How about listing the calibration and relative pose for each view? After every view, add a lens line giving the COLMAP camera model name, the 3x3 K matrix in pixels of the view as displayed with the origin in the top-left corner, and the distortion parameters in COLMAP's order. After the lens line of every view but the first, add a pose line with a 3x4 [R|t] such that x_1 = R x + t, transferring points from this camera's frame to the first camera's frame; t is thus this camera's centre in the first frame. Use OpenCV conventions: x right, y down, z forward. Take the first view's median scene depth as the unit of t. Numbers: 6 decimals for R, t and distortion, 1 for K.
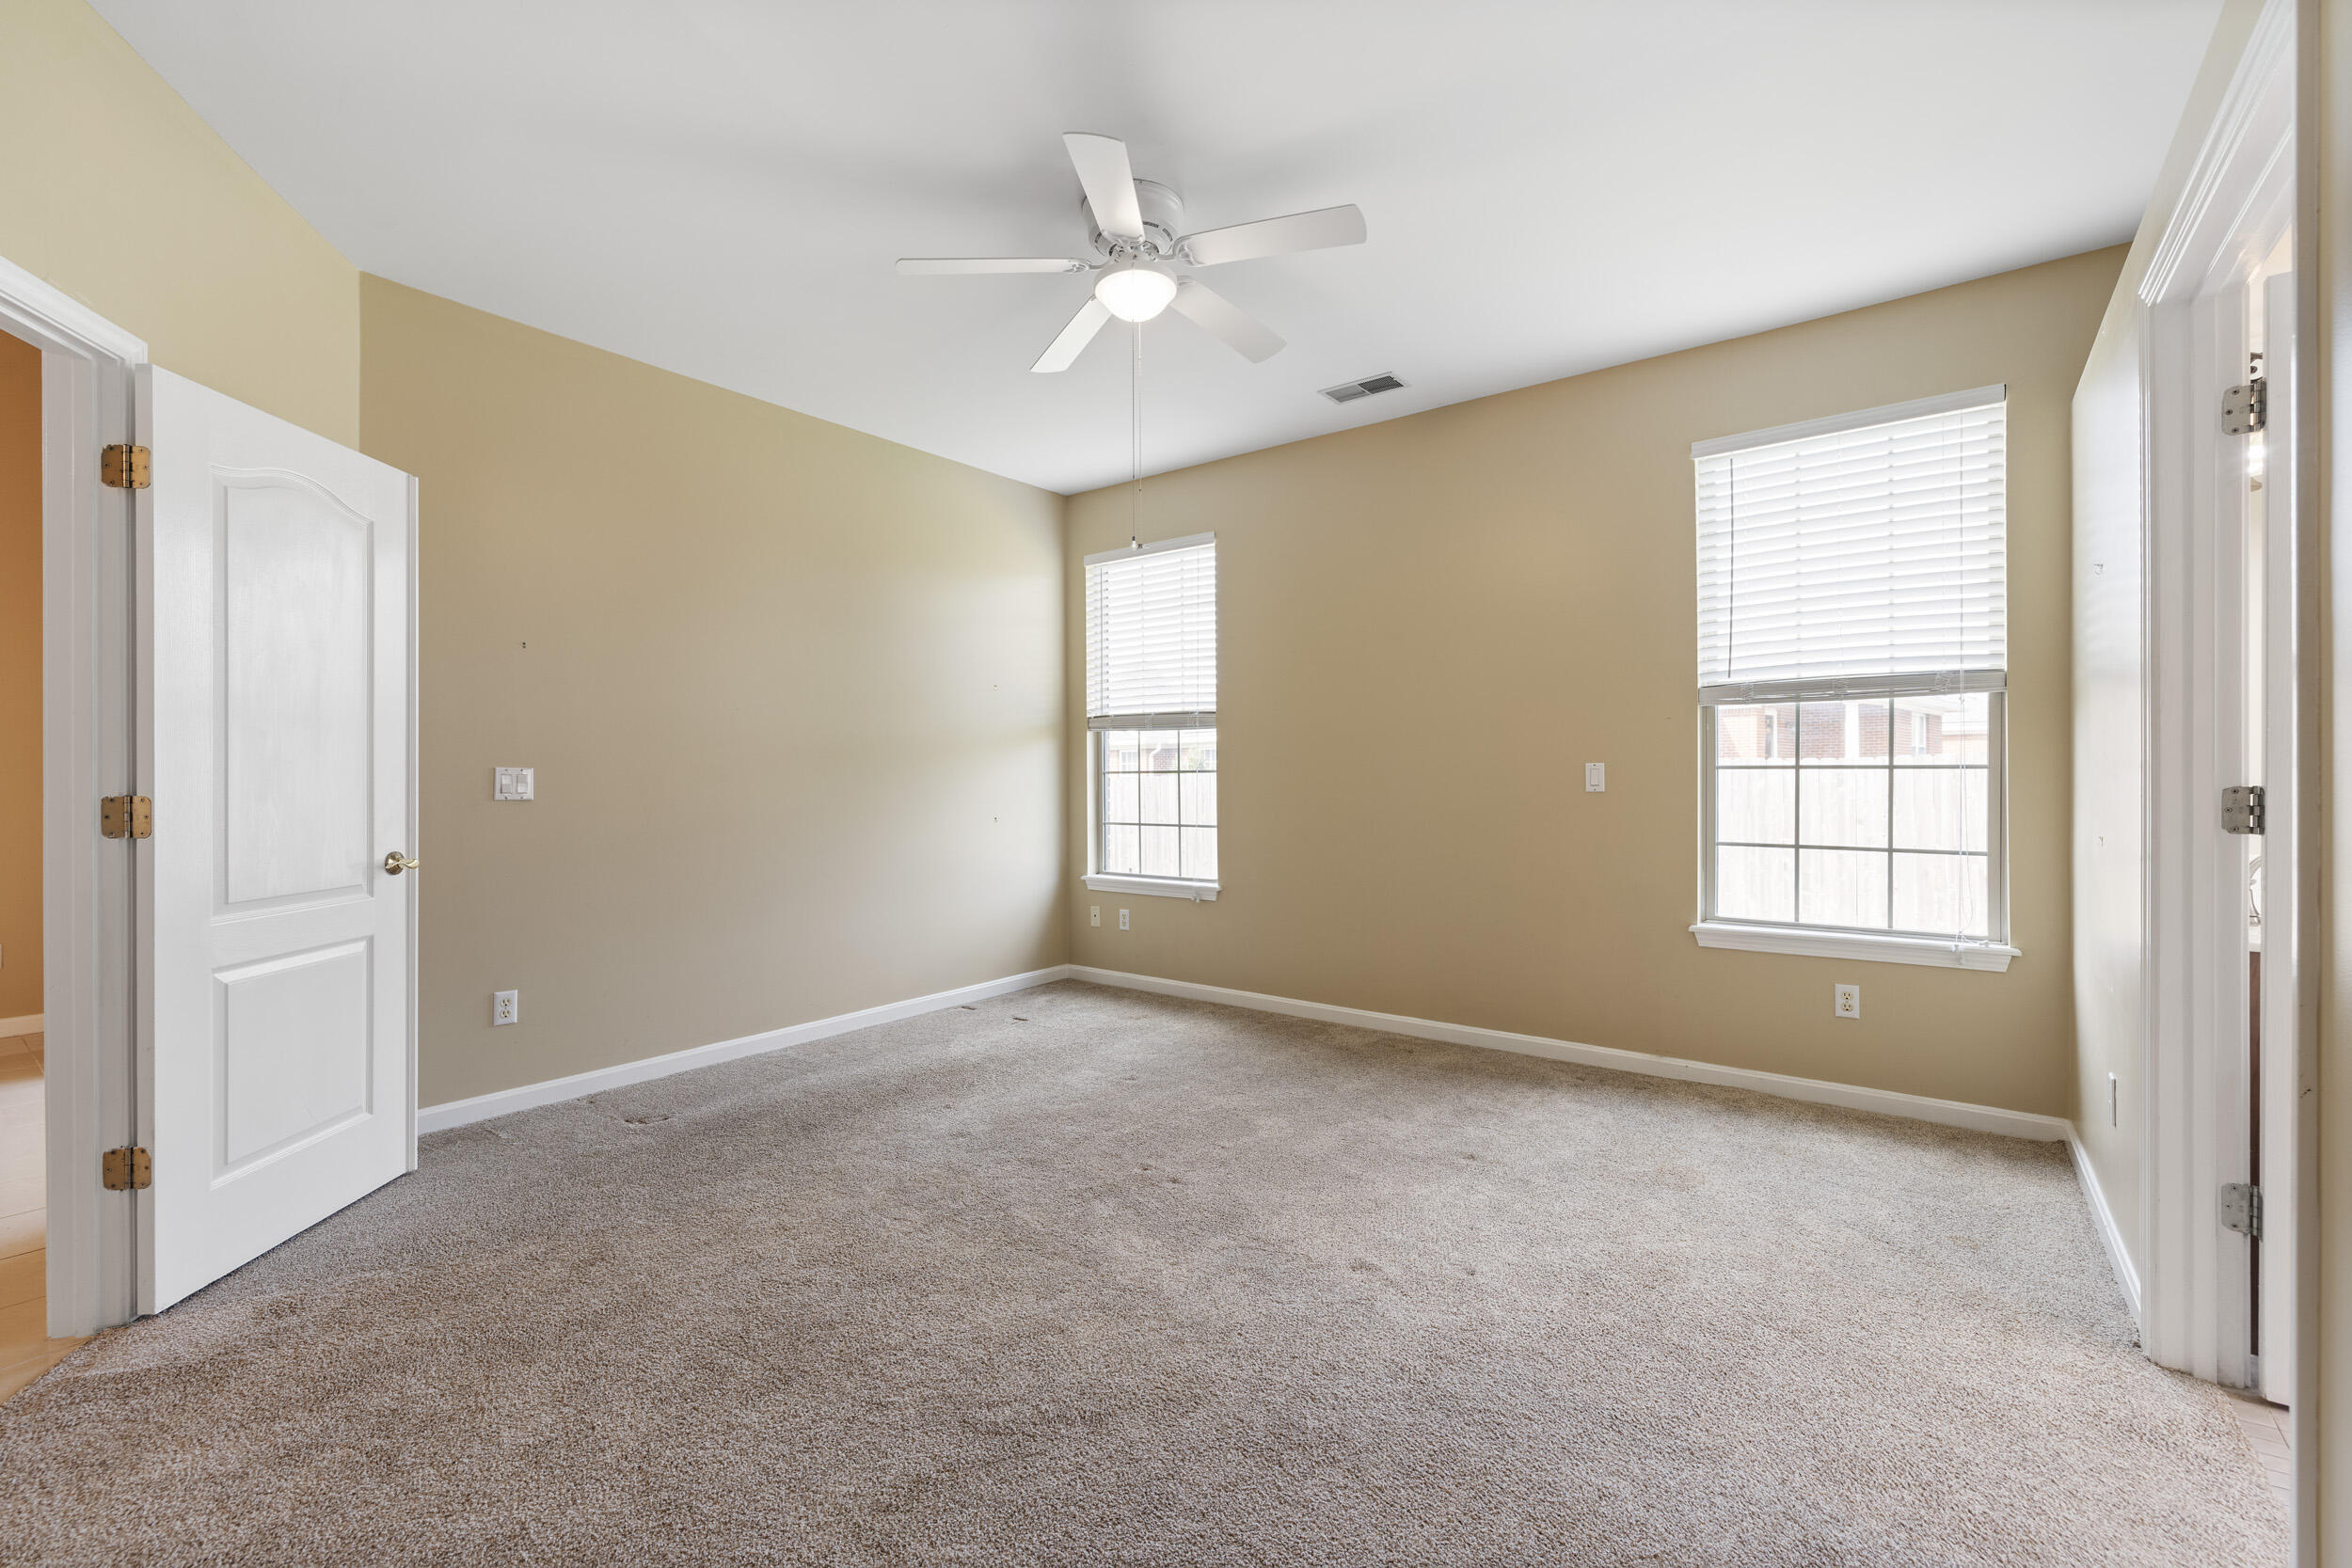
lens RADIAL K [[994.7, 0, 1182.0], [0, 994.7, 794.2], [0, 0, 1]] dist [-0.000901, 0.000159]
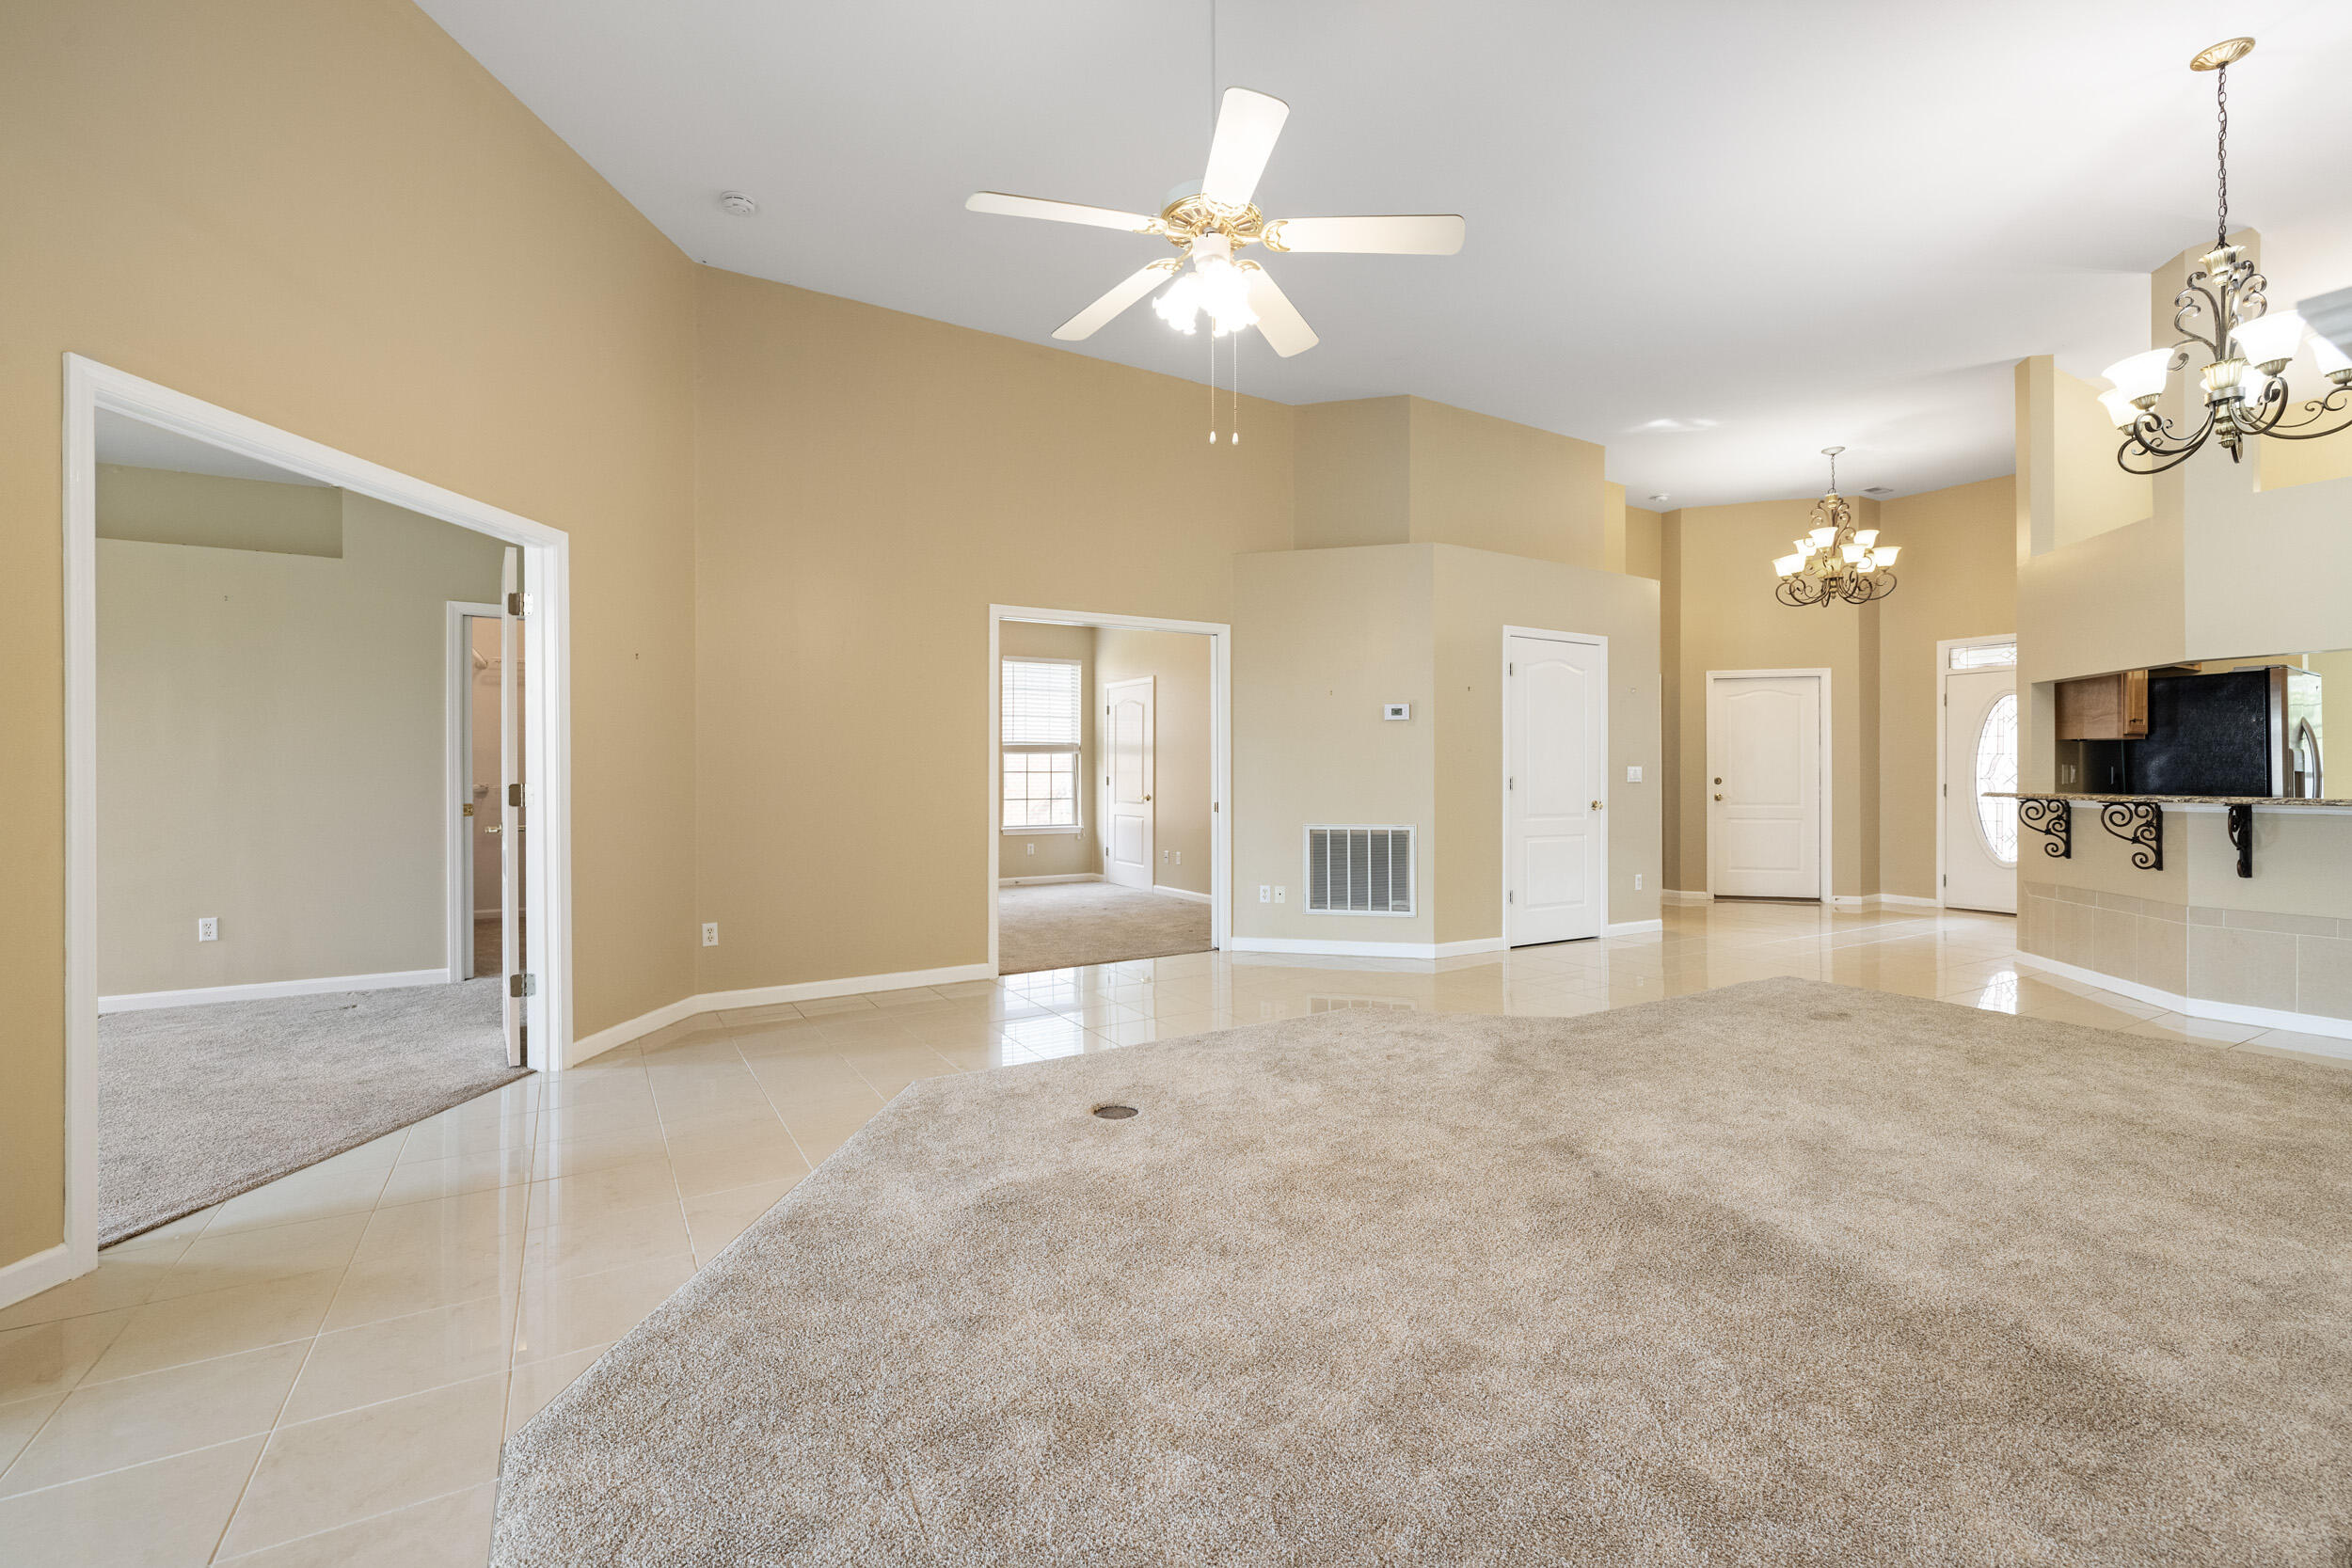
lens RADIAL K [[994.7, 0, 1173.8], [0, 994.7, 786.7], [0, 0, 1]] dist [-0.000901, 0.000159]
pose [[0.322543, -0.003323, 0.946549, -1.769273], [0.009959, 0.999950, 0.000117, 0.017589], [-0.946502, 0.009389, 0.322560, -0.318089]]
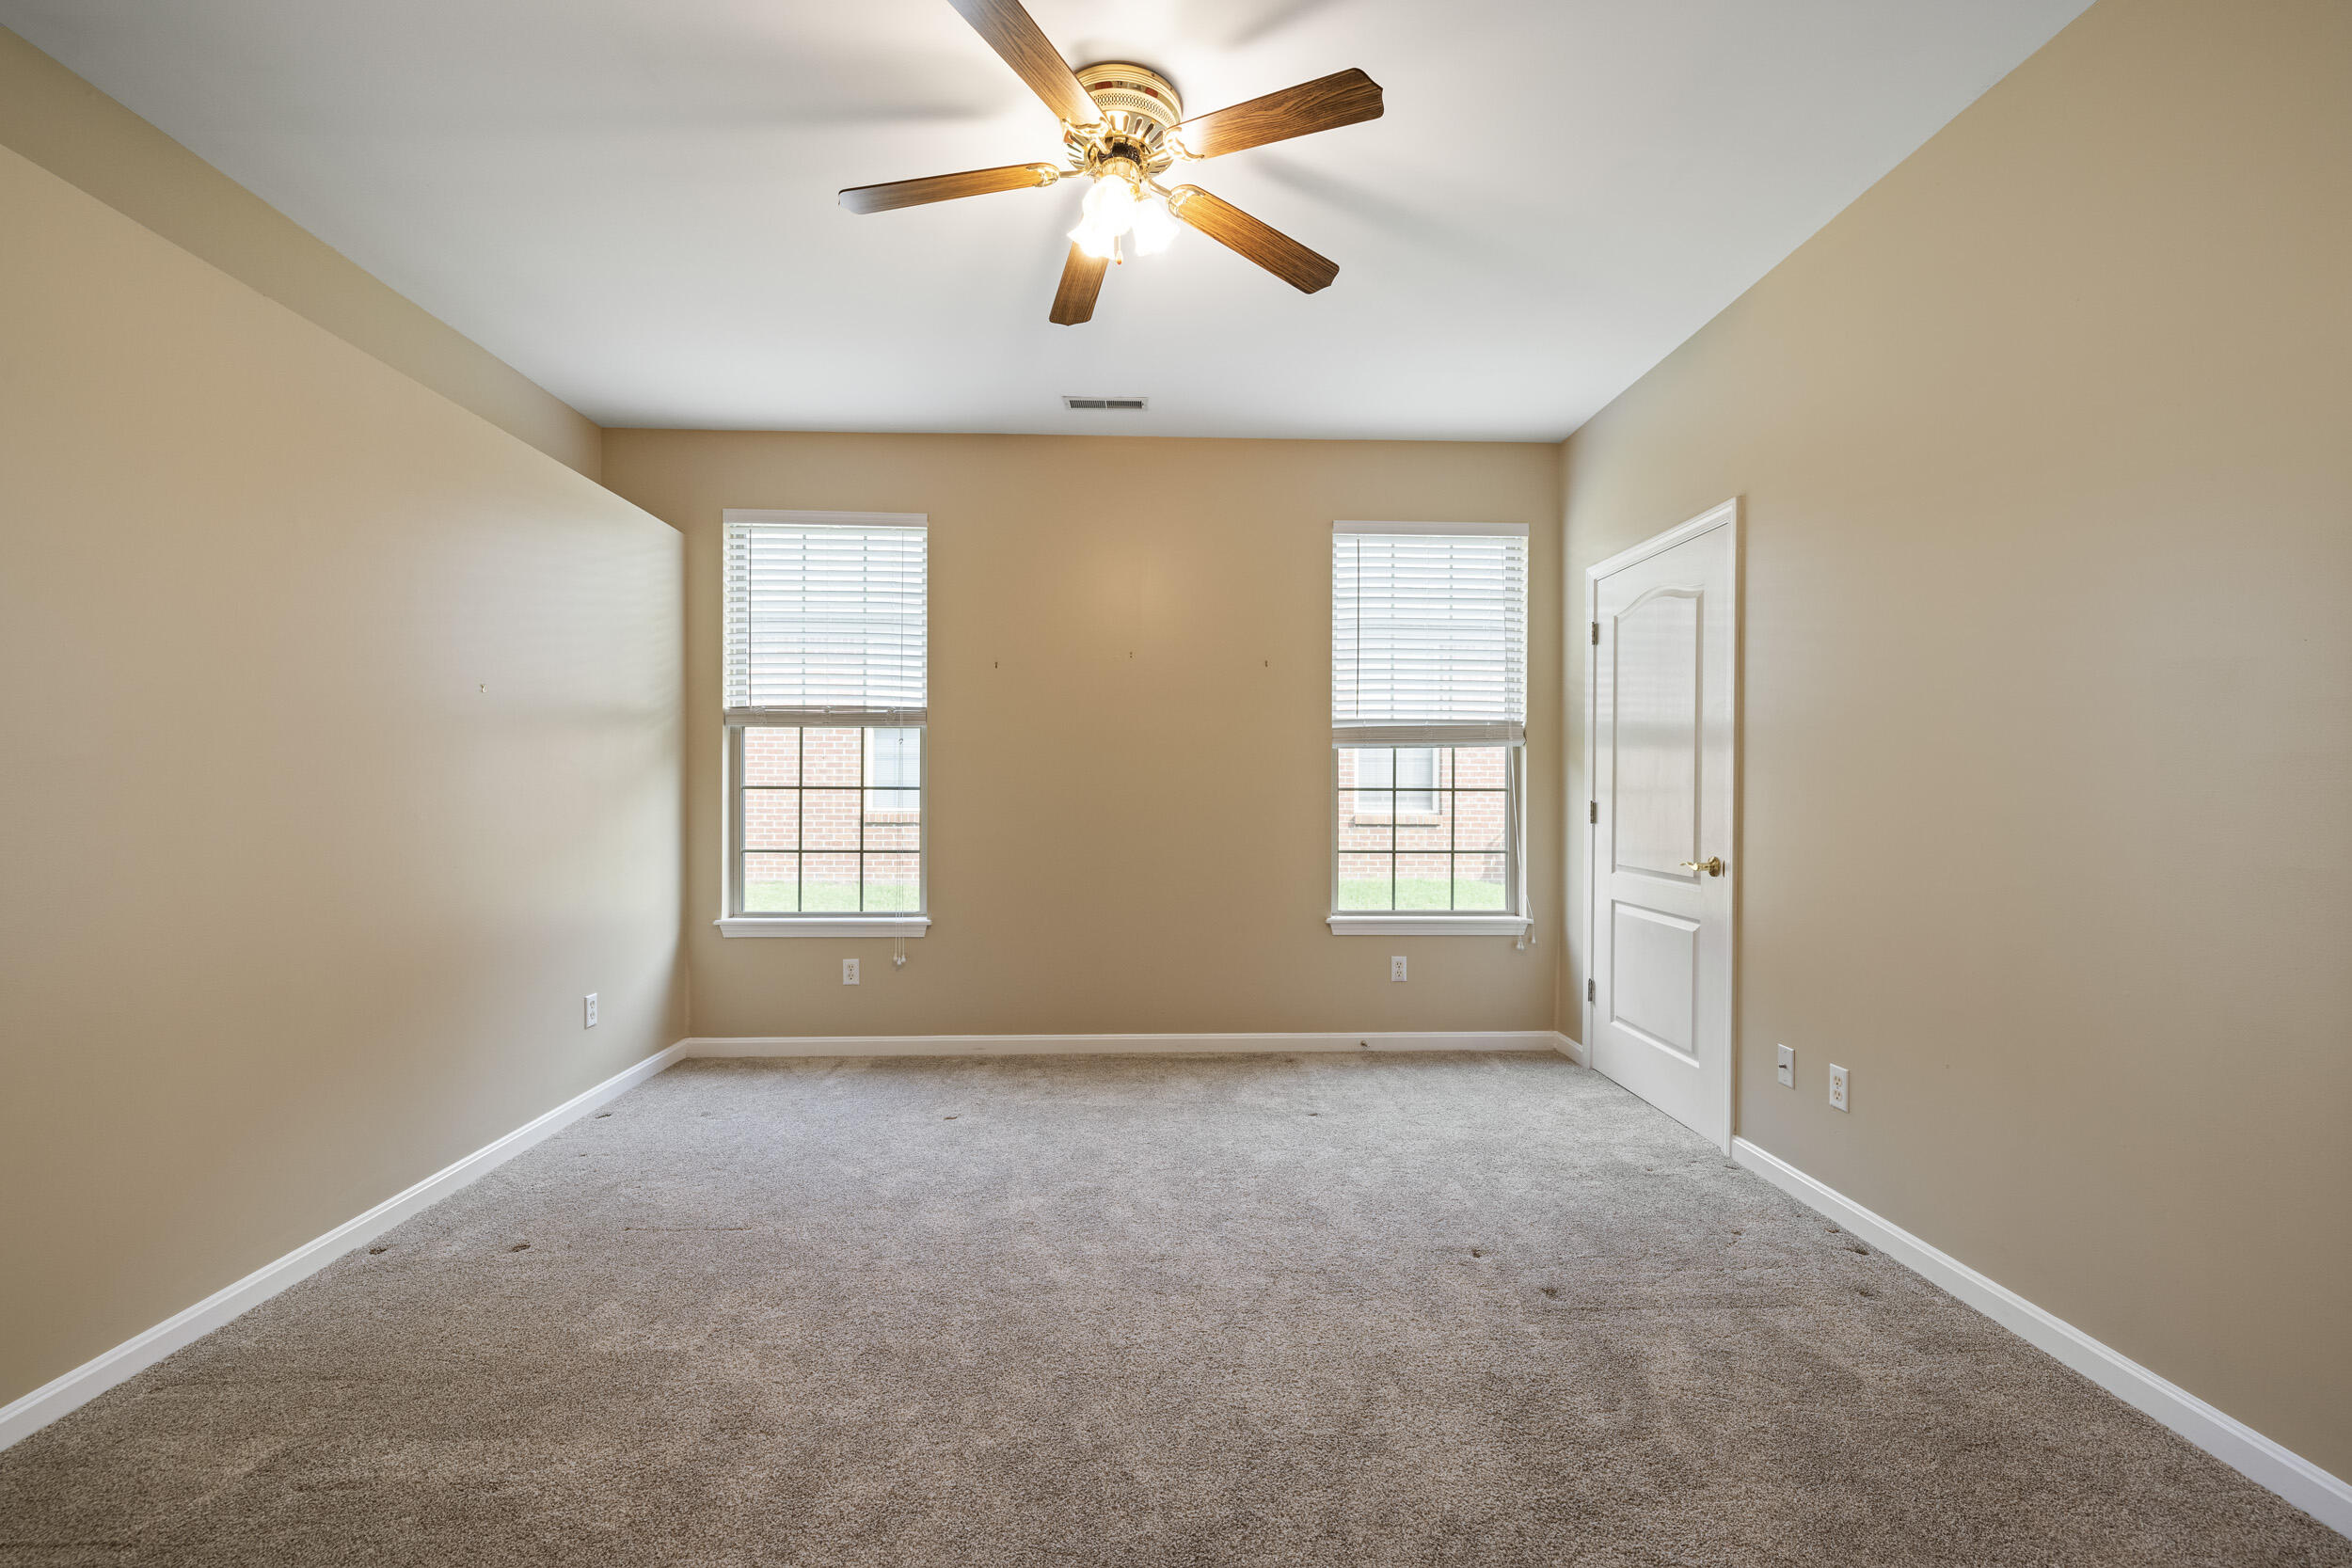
lens RADIAL K [[994.7, 0, 1157.1], [0, 994.7, 790.7], [0, 0, 1]] dist [-0.000901, 0.000159]
pose [[0.744806, 0.005185, 0.667261, -0.398929], [0.001749, 0.999951, -0.009723, -0.011788], [-0.667279, 0.008409, 0.744760, 0.214306]]
